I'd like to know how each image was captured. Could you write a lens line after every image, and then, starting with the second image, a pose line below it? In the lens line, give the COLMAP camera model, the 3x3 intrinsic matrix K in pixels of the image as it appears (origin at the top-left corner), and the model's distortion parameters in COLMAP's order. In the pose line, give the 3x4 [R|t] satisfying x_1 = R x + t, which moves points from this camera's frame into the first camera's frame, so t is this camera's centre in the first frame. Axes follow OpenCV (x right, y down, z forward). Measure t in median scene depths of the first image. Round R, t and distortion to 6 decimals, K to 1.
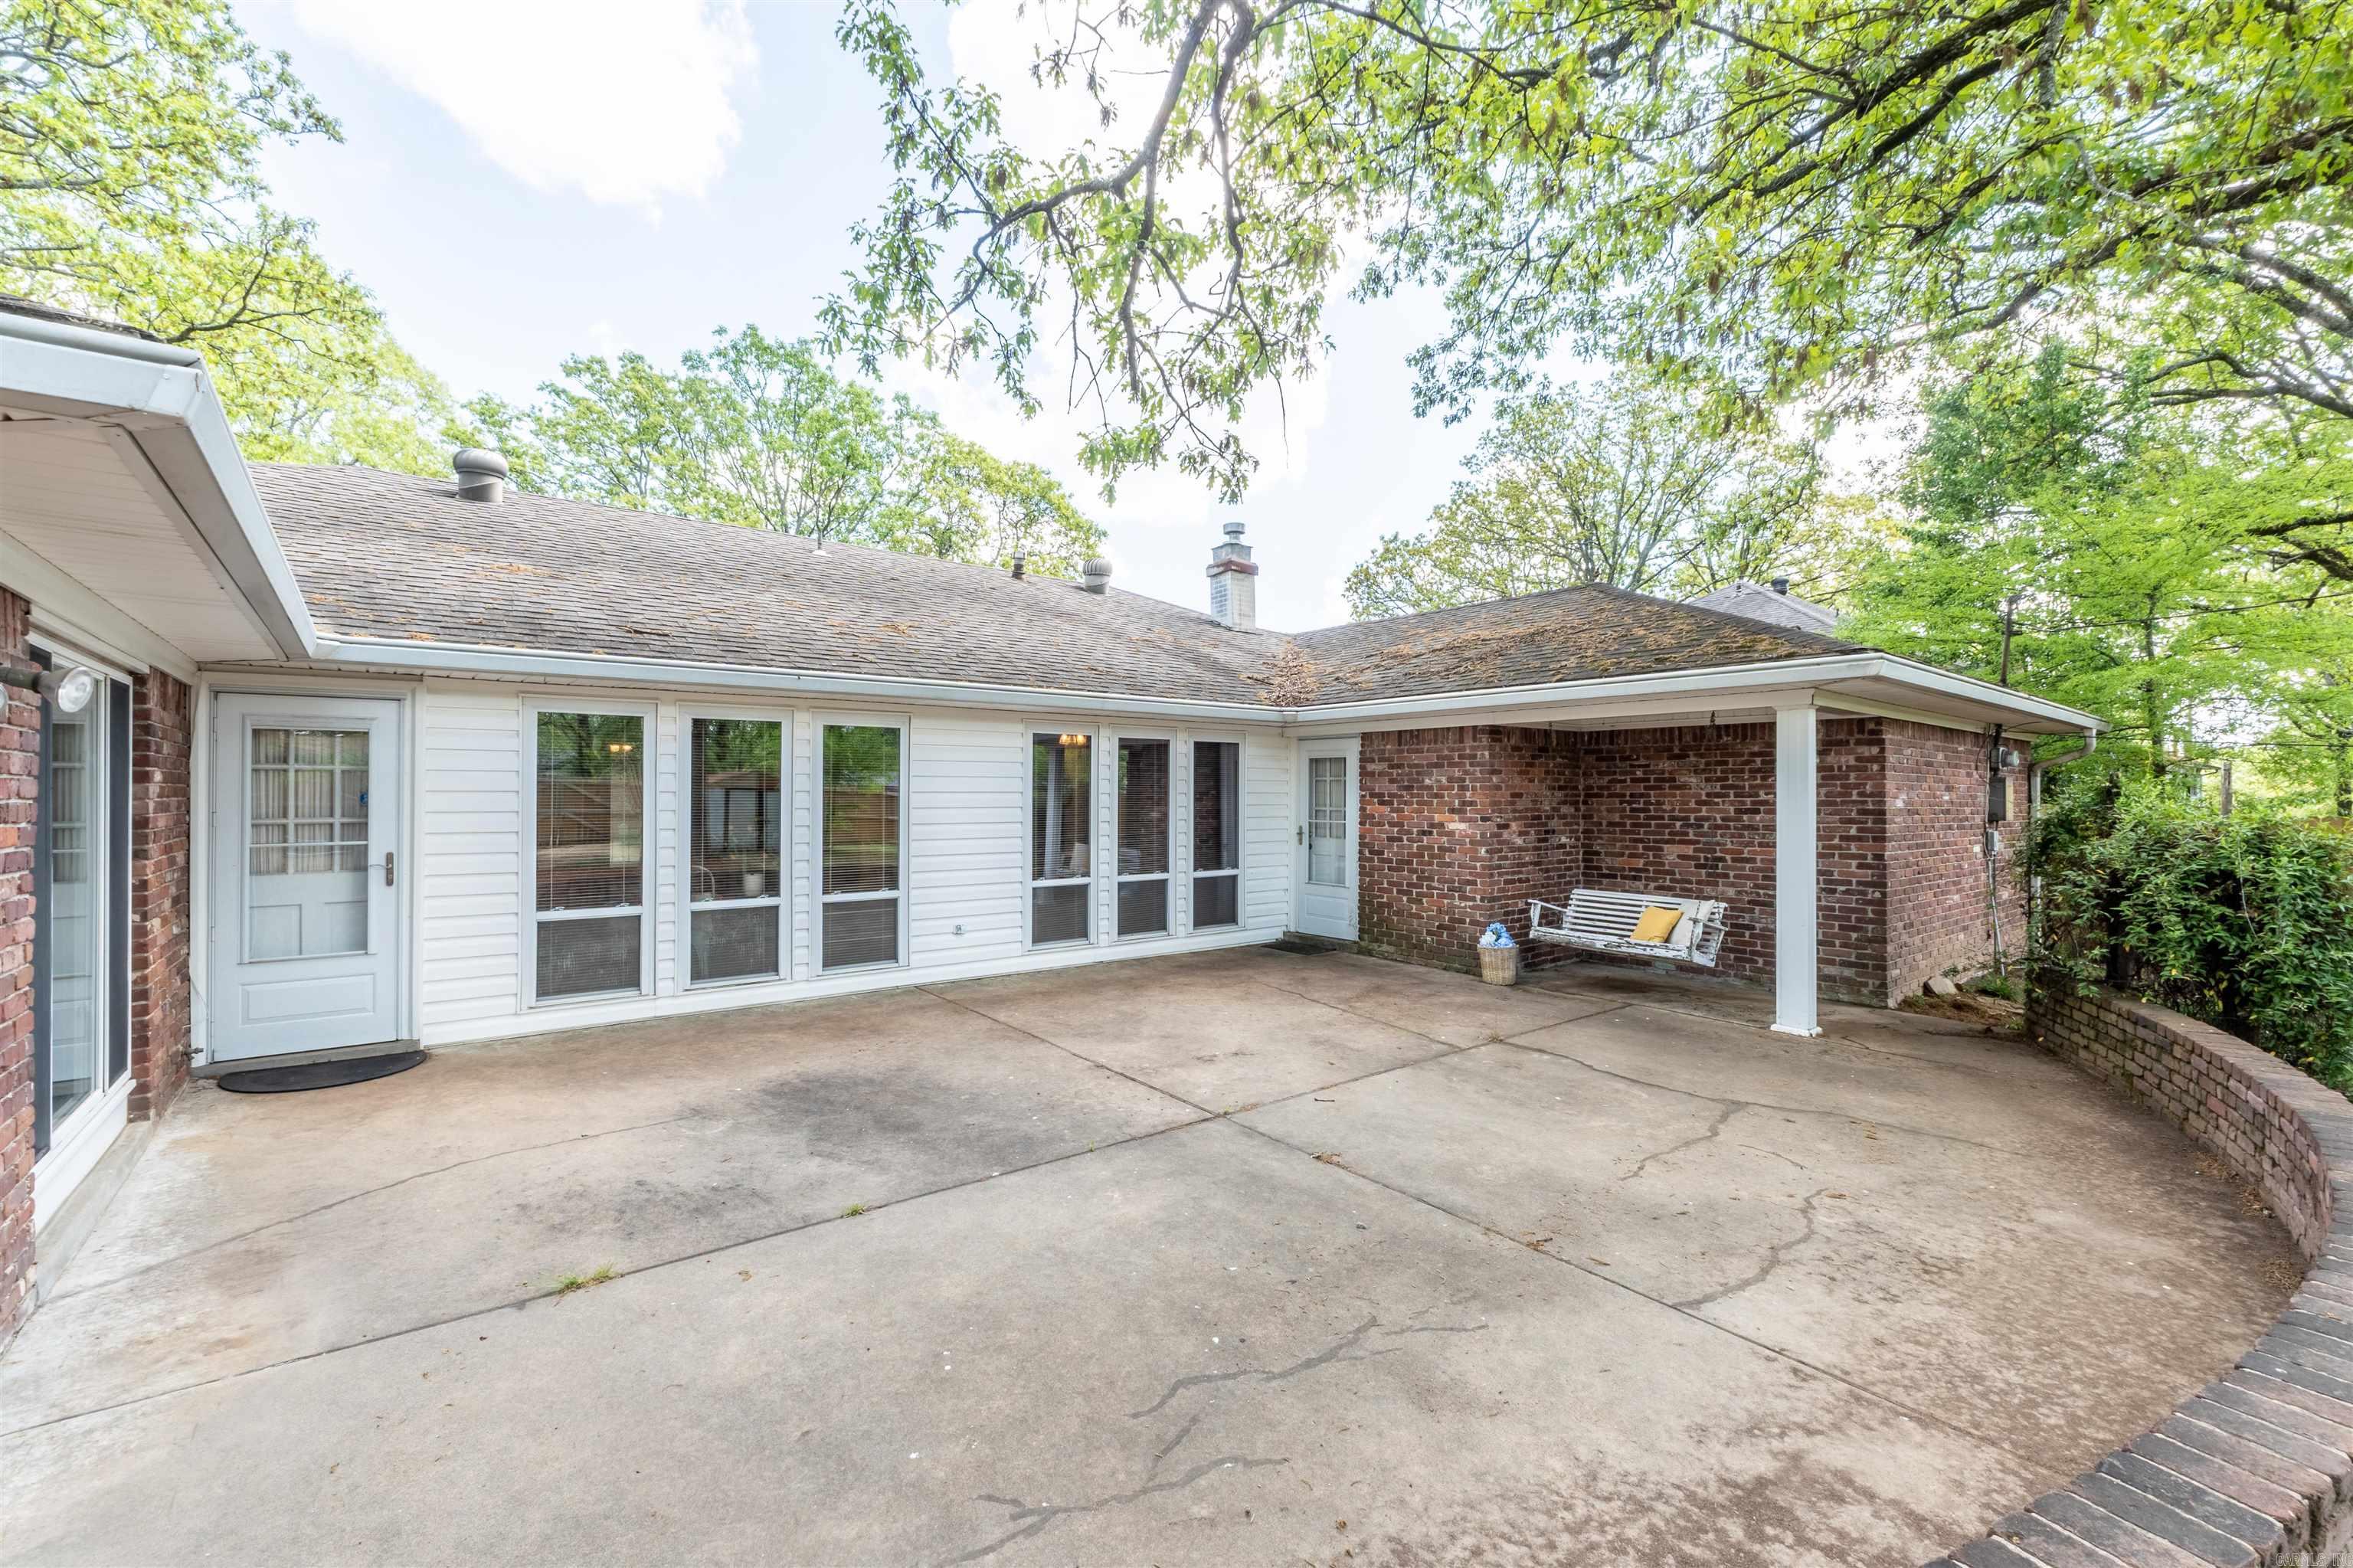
lens RADIAL K [[1013.3, 0, 1184.8], [0, 1013.3, 789.4], [0, 0, 1]] dist [-0.003477, 0.000662]
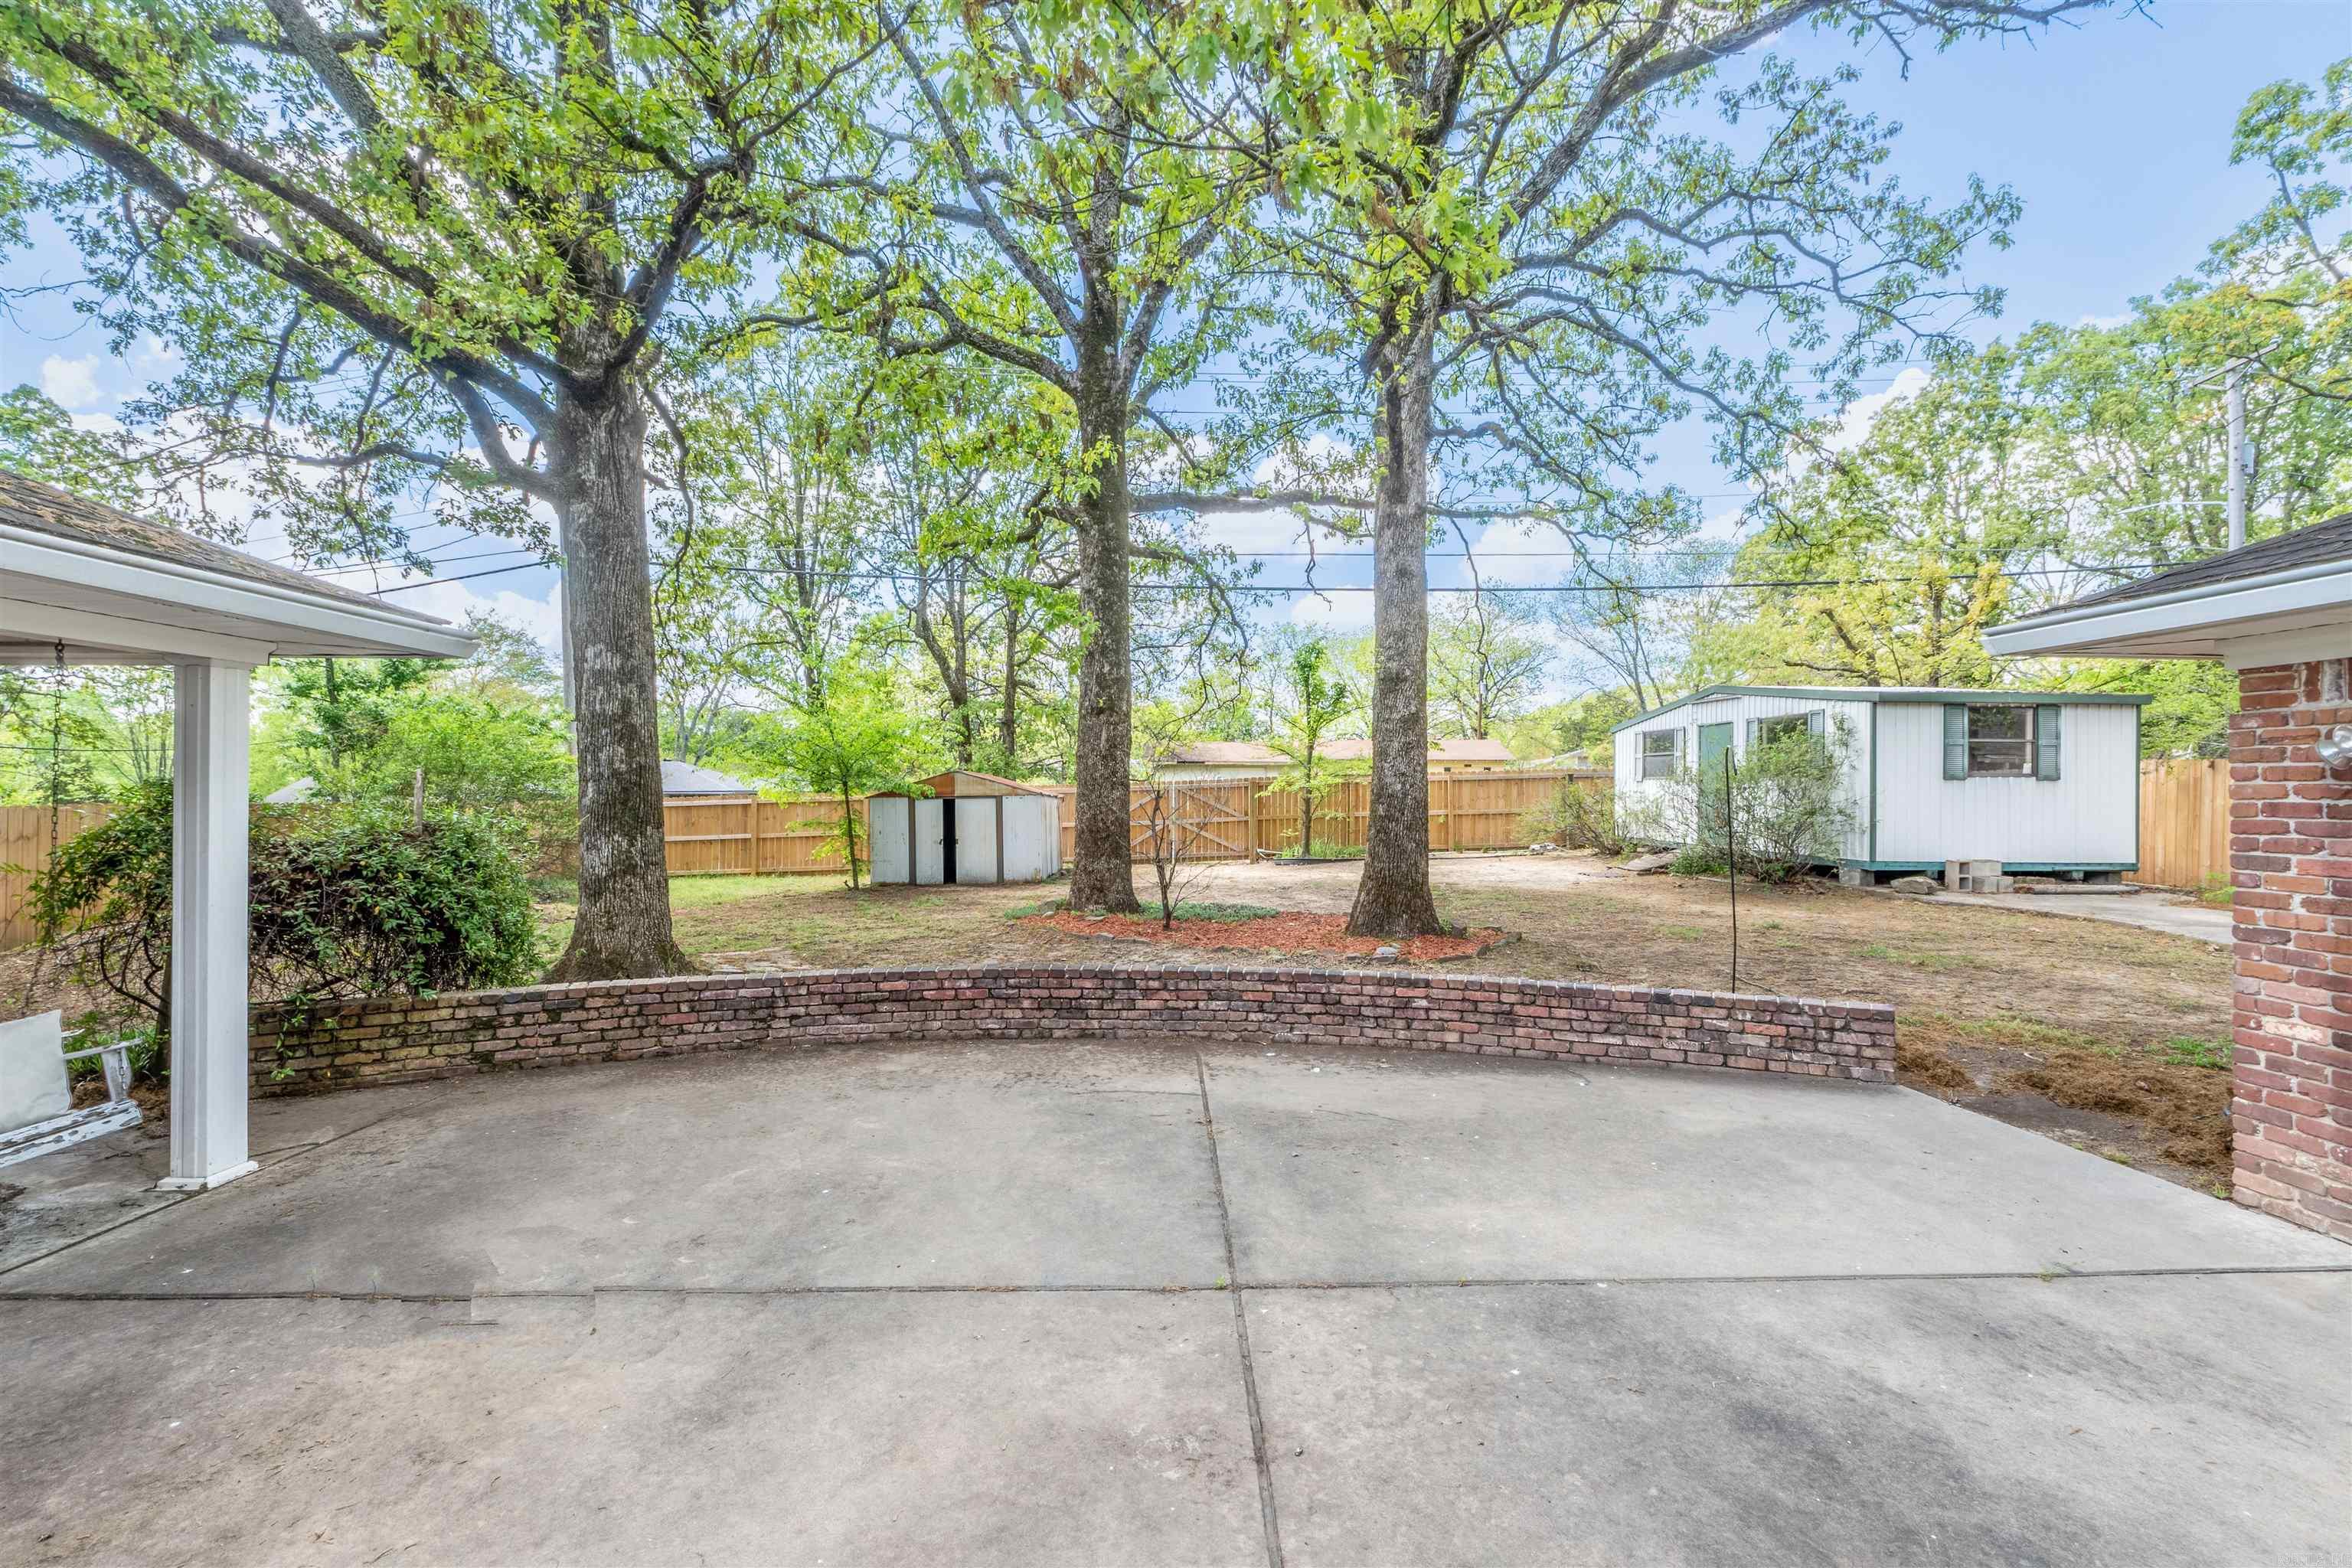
lens RADIAL K [[1012.9, 0, 1177.2], [0, 1012.9, 790.3], [0, 0, 1]] dist [-0.003477, 0.000662]
pose [[-0.802821, -0.005663, 0.596193, -0.376200], [-0.008847, 0.999958, -0.002416, -0.004713], [-0.596154, -0.007214, -0.802838, 1.774680]]
